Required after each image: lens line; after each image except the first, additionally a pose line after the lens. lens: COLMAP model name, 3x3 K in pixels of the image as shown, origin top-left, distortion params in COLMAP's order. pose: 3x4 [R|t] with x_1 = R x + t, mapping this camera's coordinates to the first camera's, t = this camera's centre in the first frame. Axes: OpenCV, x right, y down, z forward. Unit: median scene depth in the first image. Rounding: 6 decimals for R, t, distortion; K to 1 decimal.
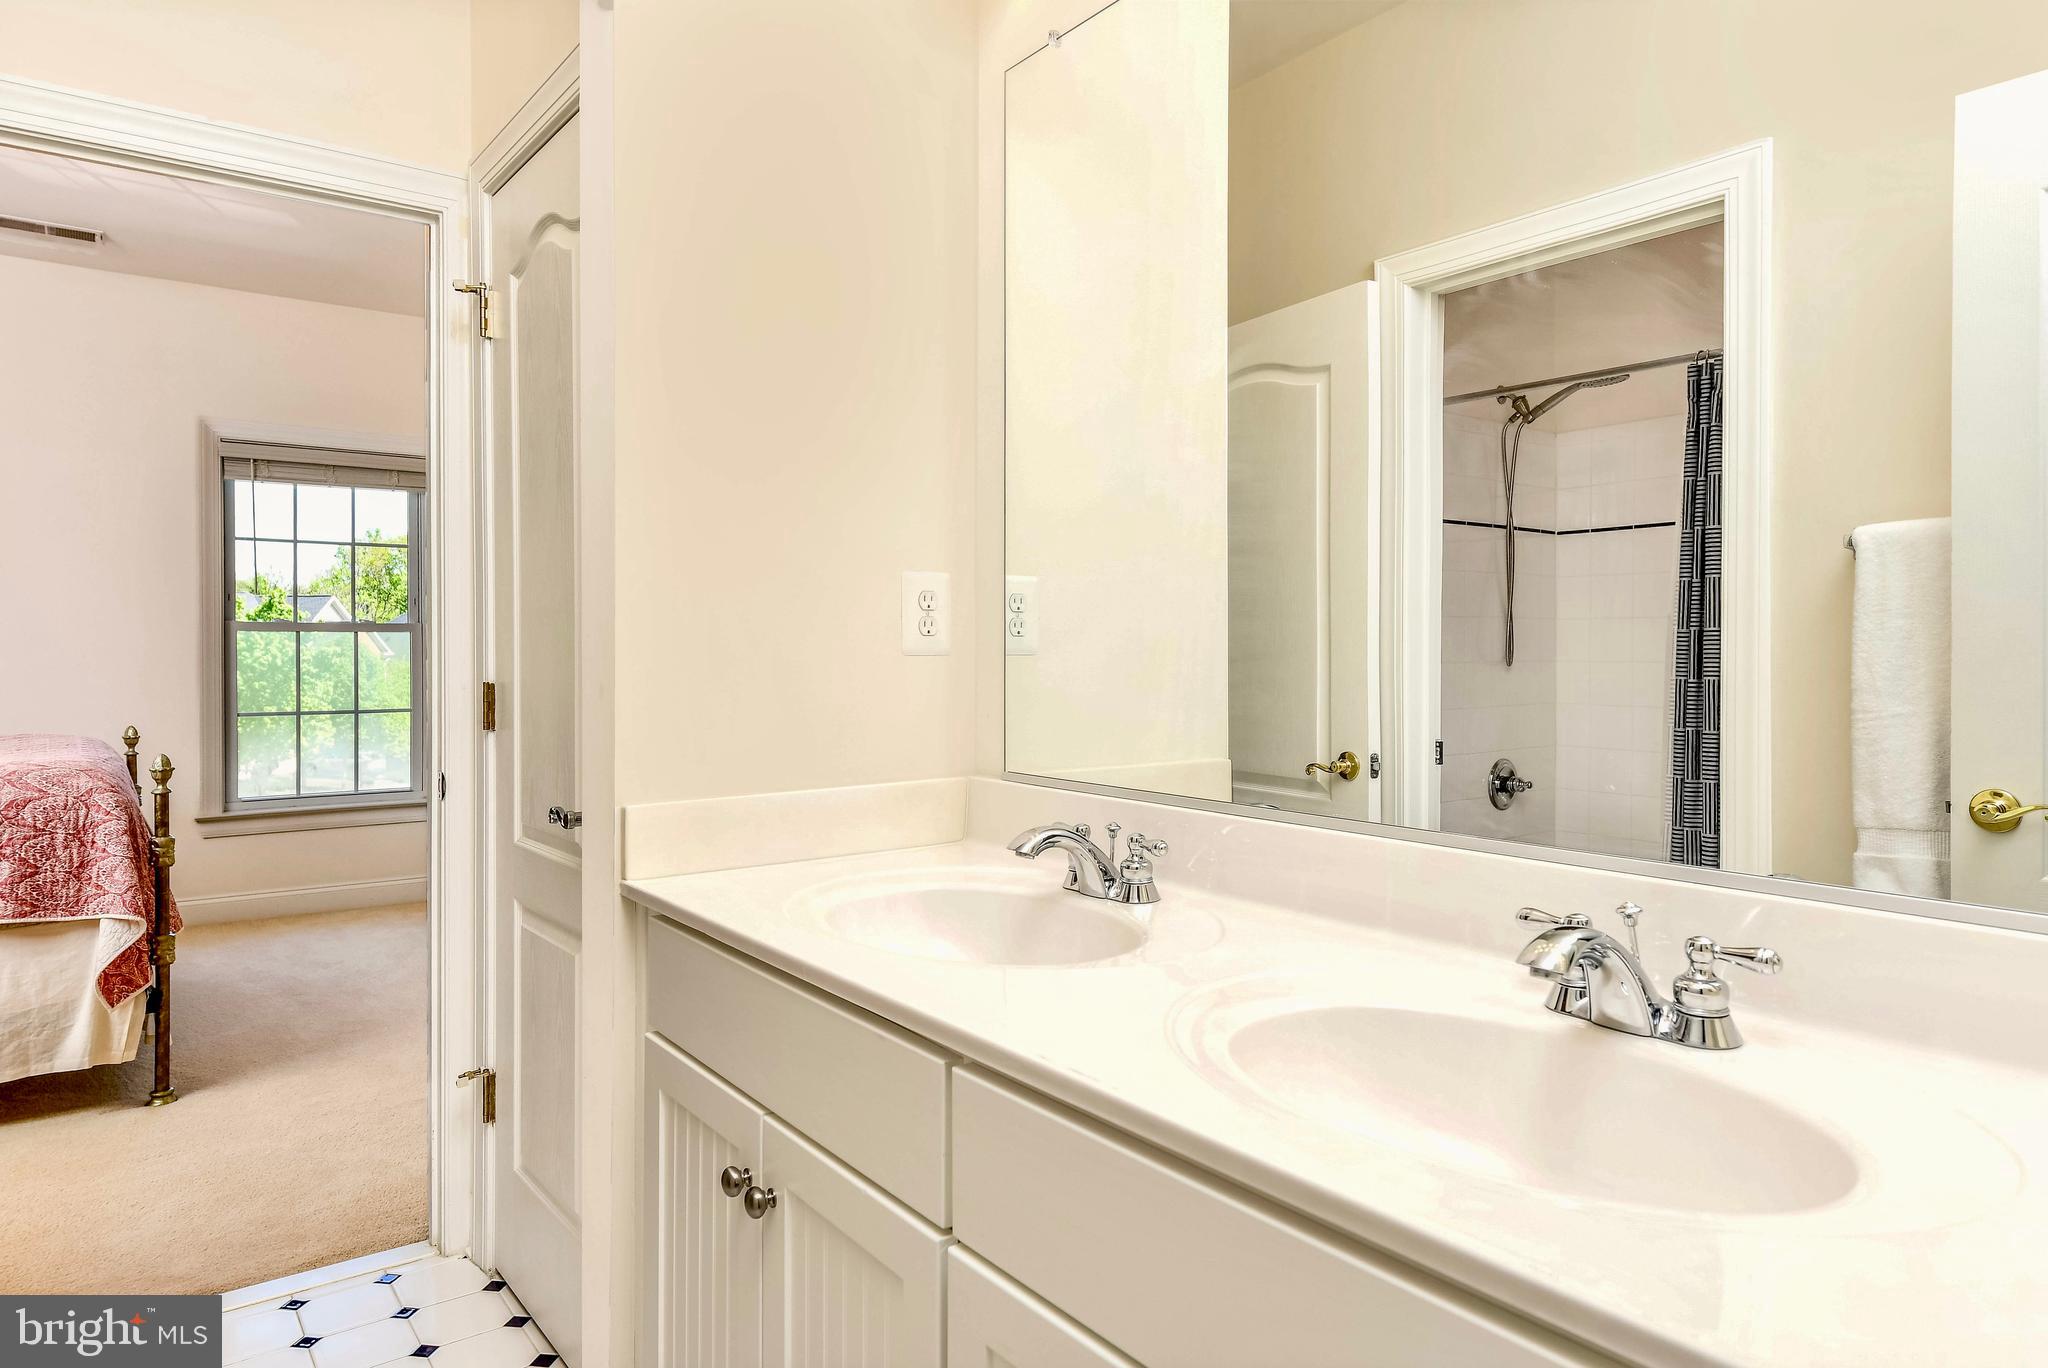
lens RADIAL K [[1269.8, 0, 1022.8], [0, 1269.8, 673.4], [0, 0, 1]] dist [0.002929, -0.000479]
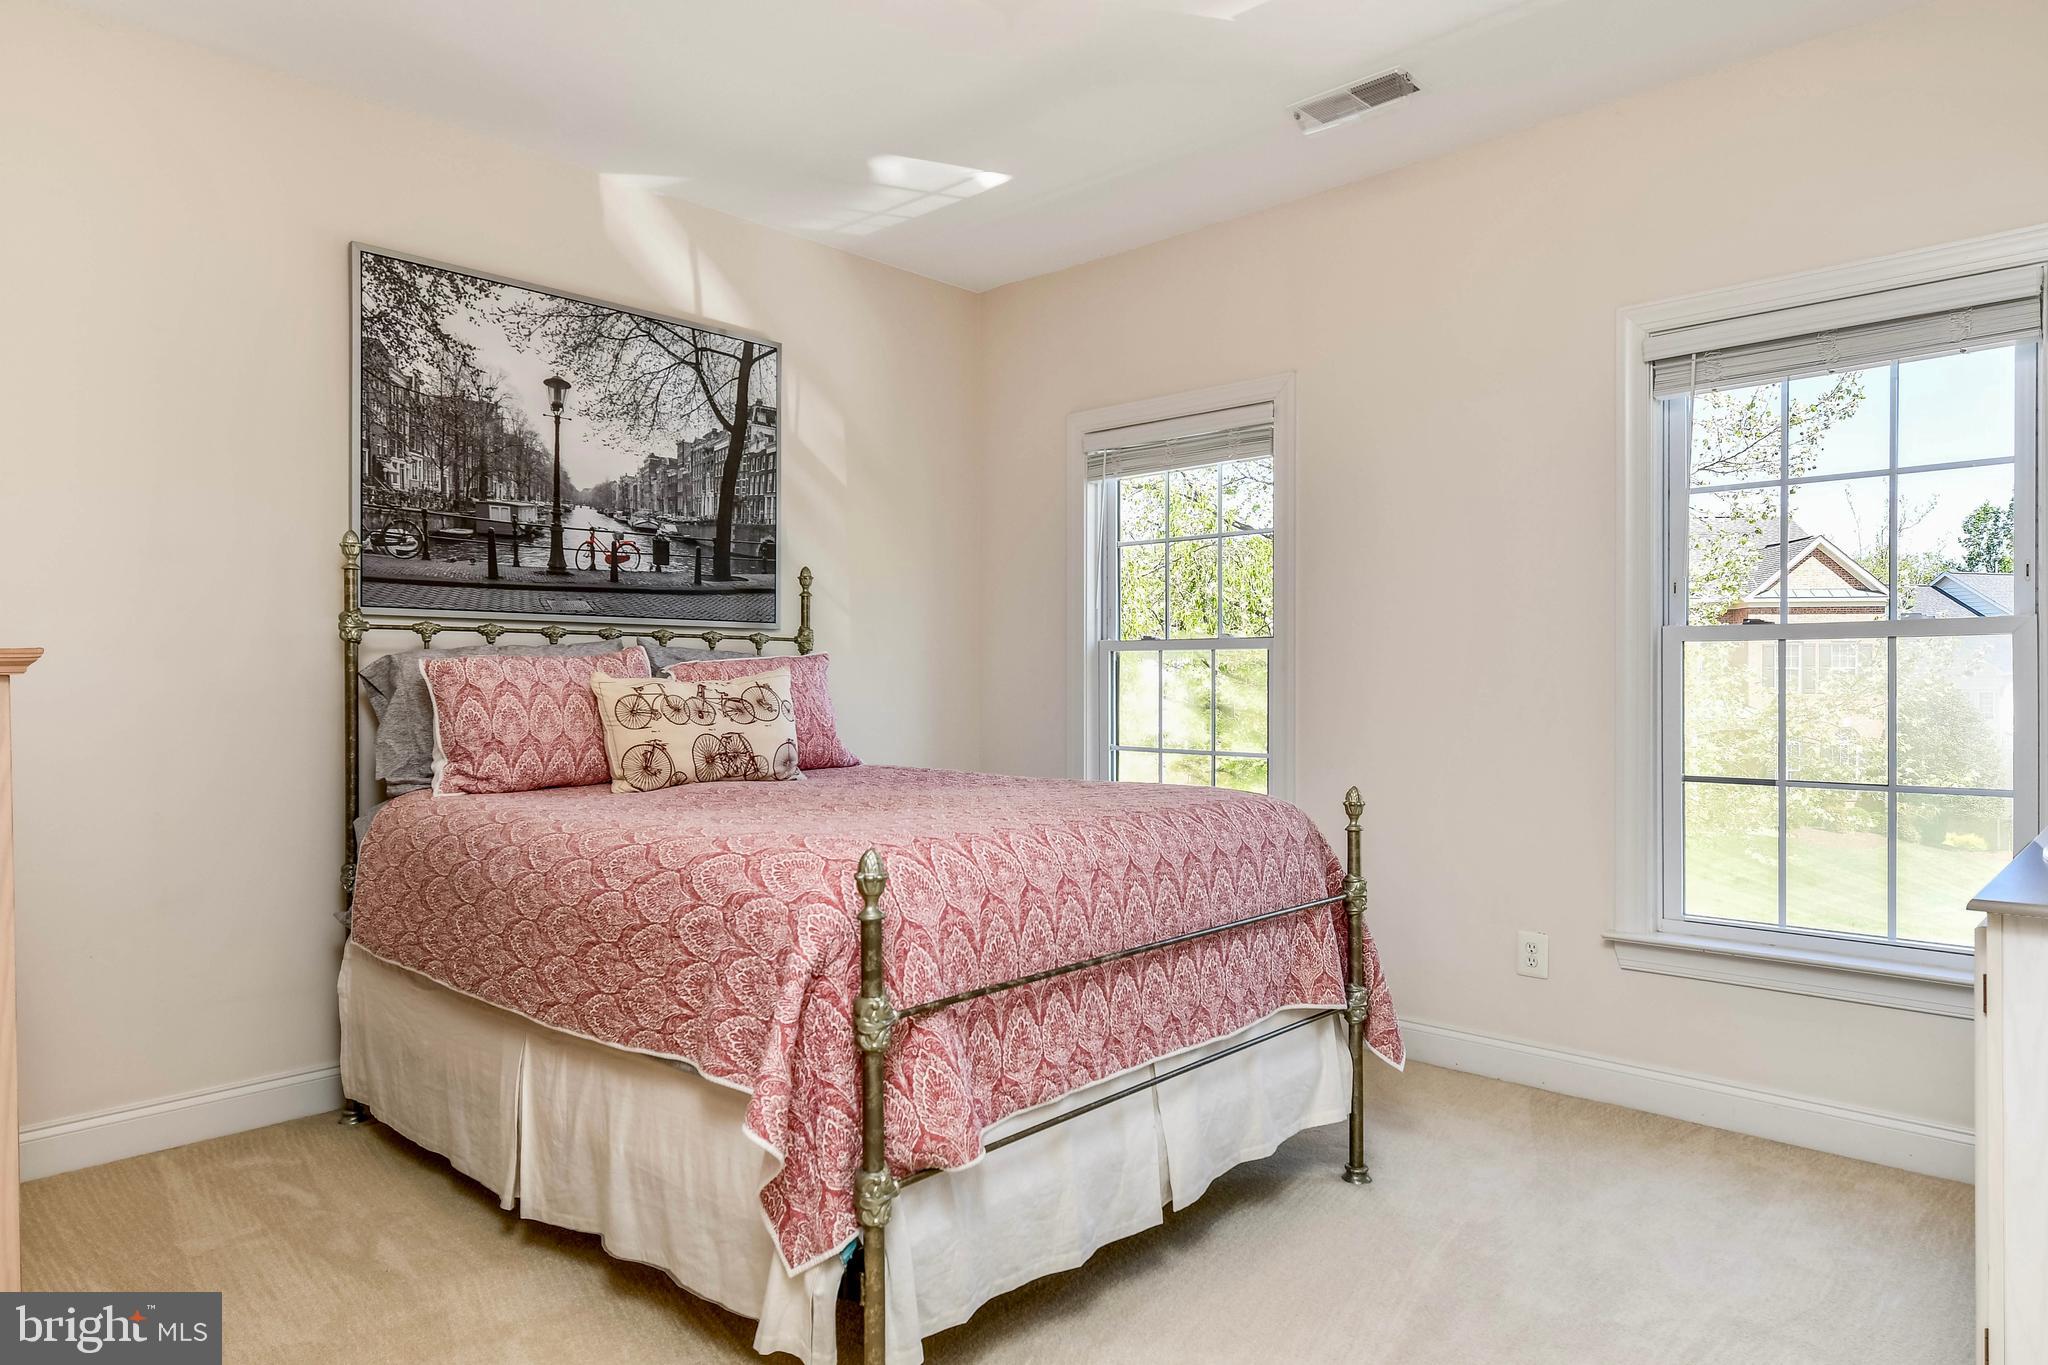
lens RADIAL K [[1269.8, 0, 1022.3], [0, 1269.8, 672.2], [0, 0, 1]] dist [0.002929, -0.000479]
pose [[0.151883, 0.001707, -0.988397, -0.061825], [-0.018155, 0.999835, -0.001063, -0.011348], [0.988232, 0.018106, 0.151889, 0.586050]]
